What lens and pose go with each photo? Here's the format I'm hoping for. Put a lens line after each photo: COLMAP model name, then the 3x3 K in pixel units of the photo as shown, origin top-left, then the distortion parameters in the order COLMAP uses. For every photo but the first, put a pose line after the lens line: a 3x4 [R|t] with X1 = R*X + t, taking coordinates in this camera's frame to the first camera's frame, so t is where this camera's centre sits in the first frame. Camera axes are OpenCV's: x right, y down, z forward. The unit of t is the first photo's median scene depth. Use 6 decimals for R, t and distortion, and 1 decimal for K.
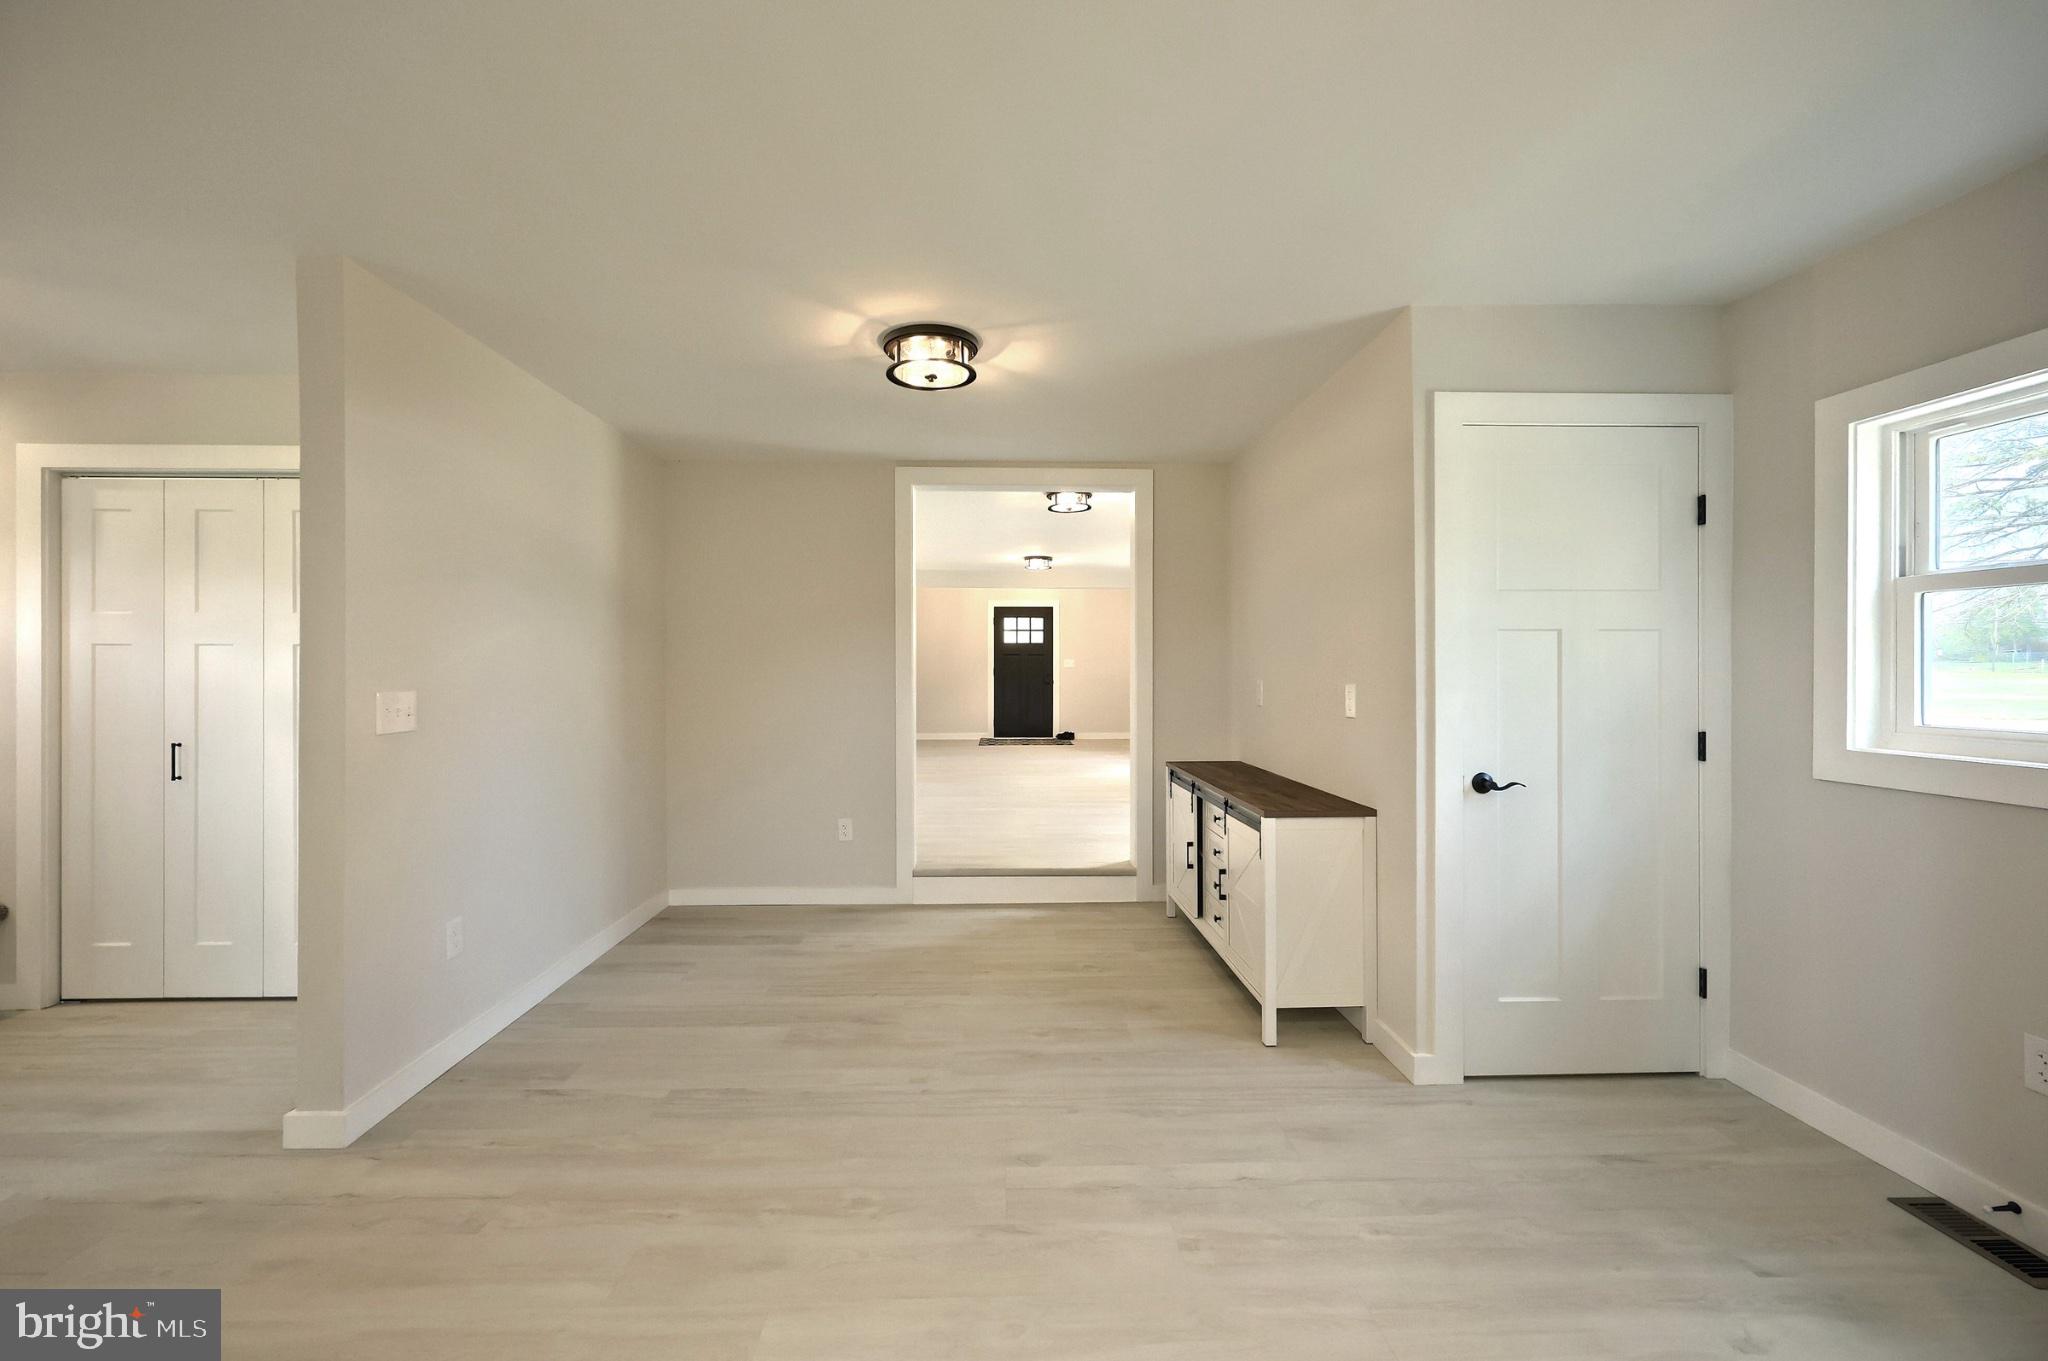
lens RADIAL K [[833.1, 0, 1017.3], [0, 833.1, 675.4], [0, 0, 1]] dist [-0.004740, 0.000057]
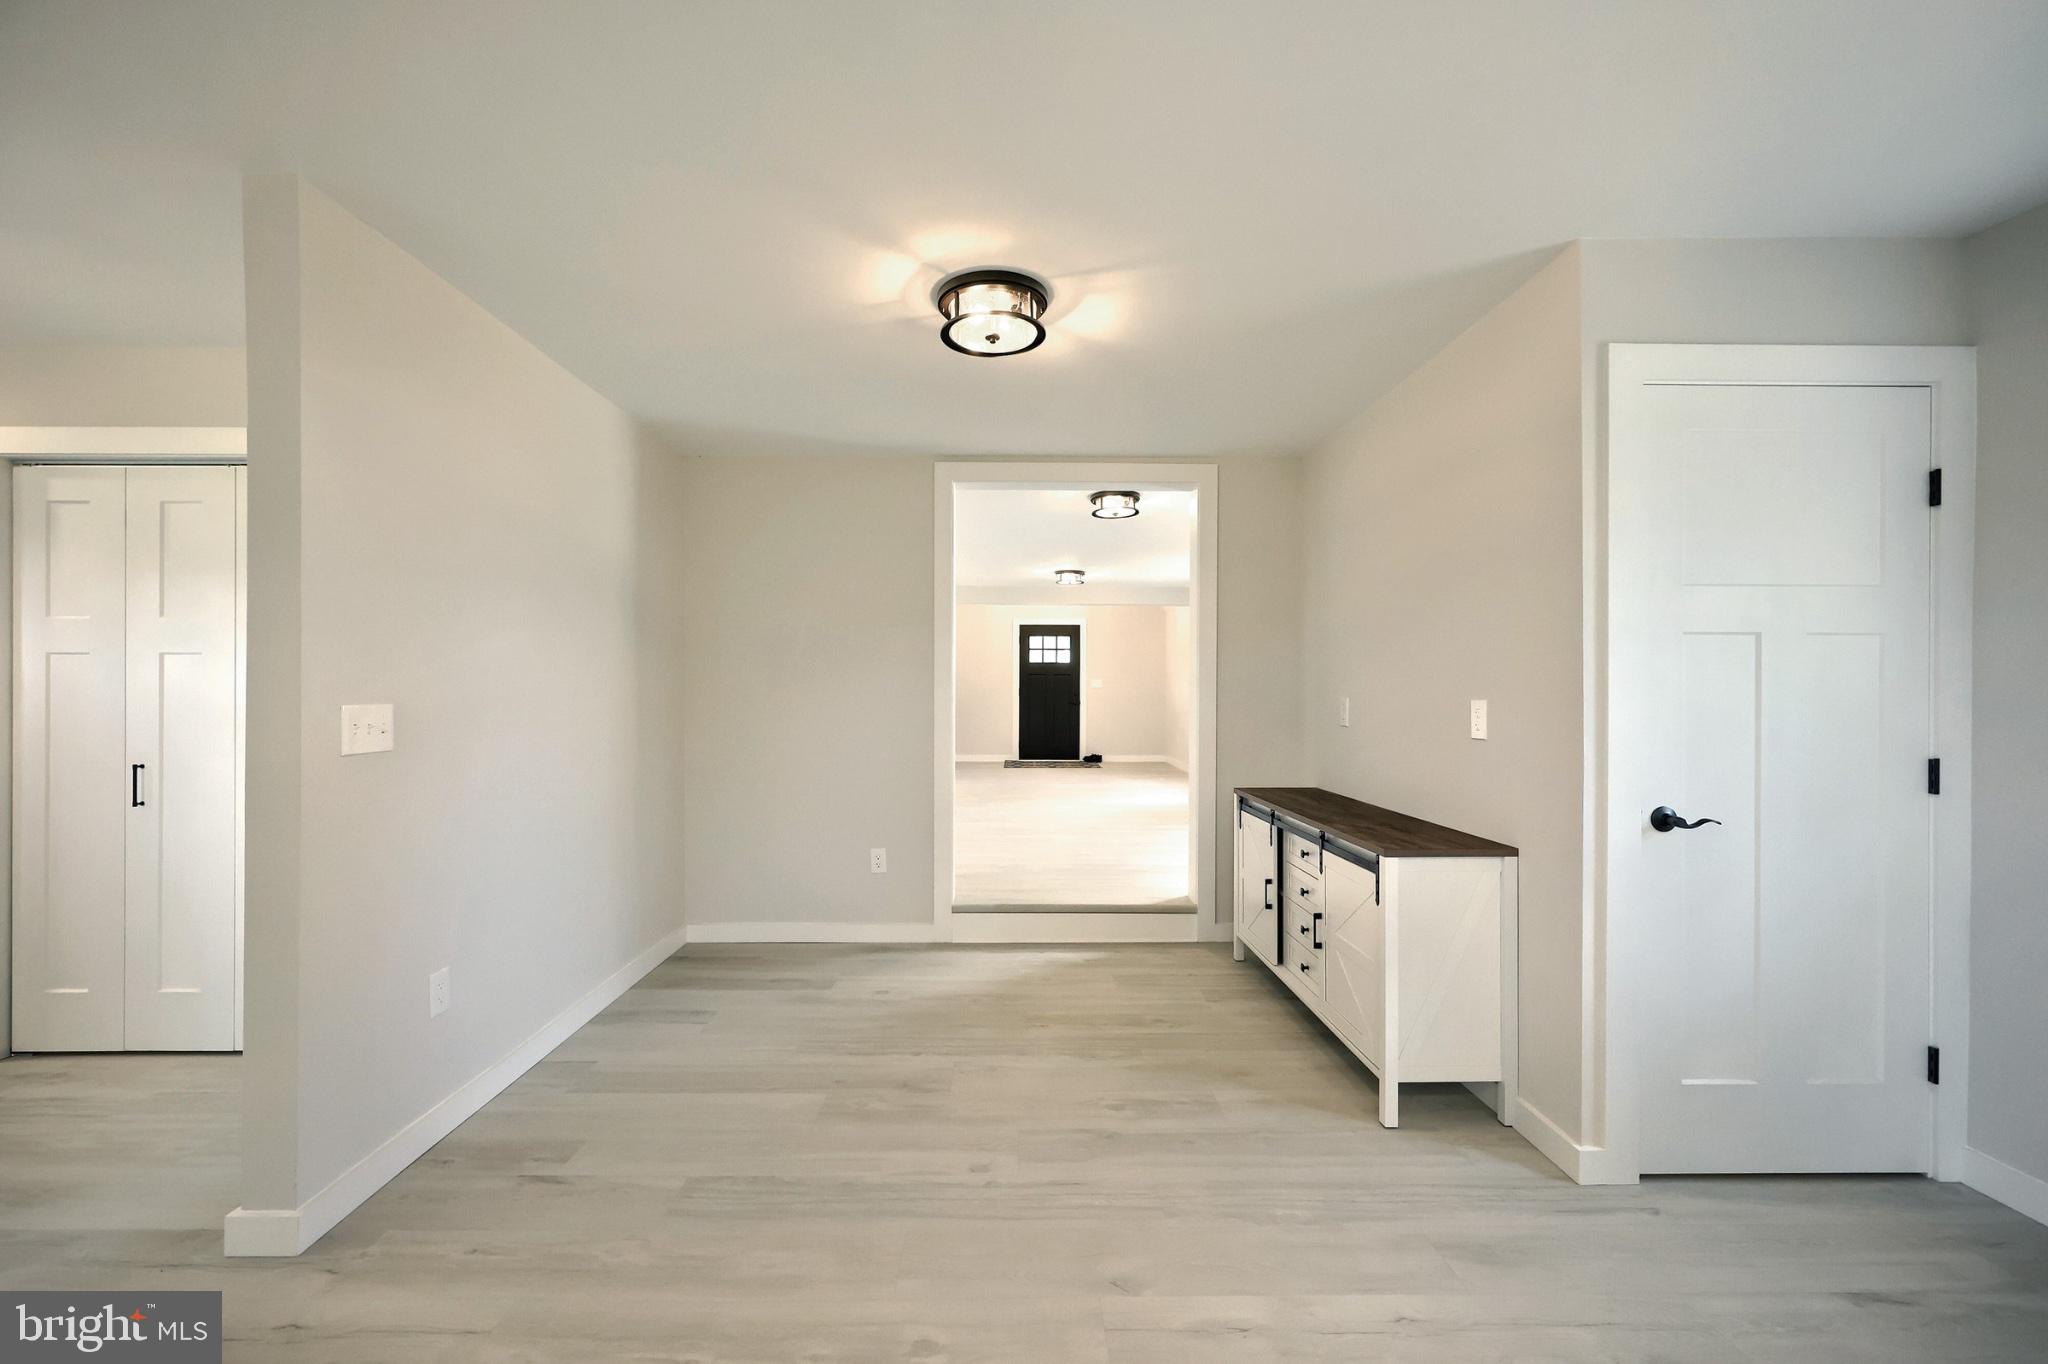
lens RADIAL K [[836.0, 0, 1009.7], [0, 836.0, 697.3], [0, 0, 1]] dist [0.000783, 0.000072]
pose [[0.999580, 0.001643, -0.028946, -0.056222], [-0.001632, 0.999999, 0.000401, 0.008303], [0.028947, -0.000354, 0.999581, 0.134441]]
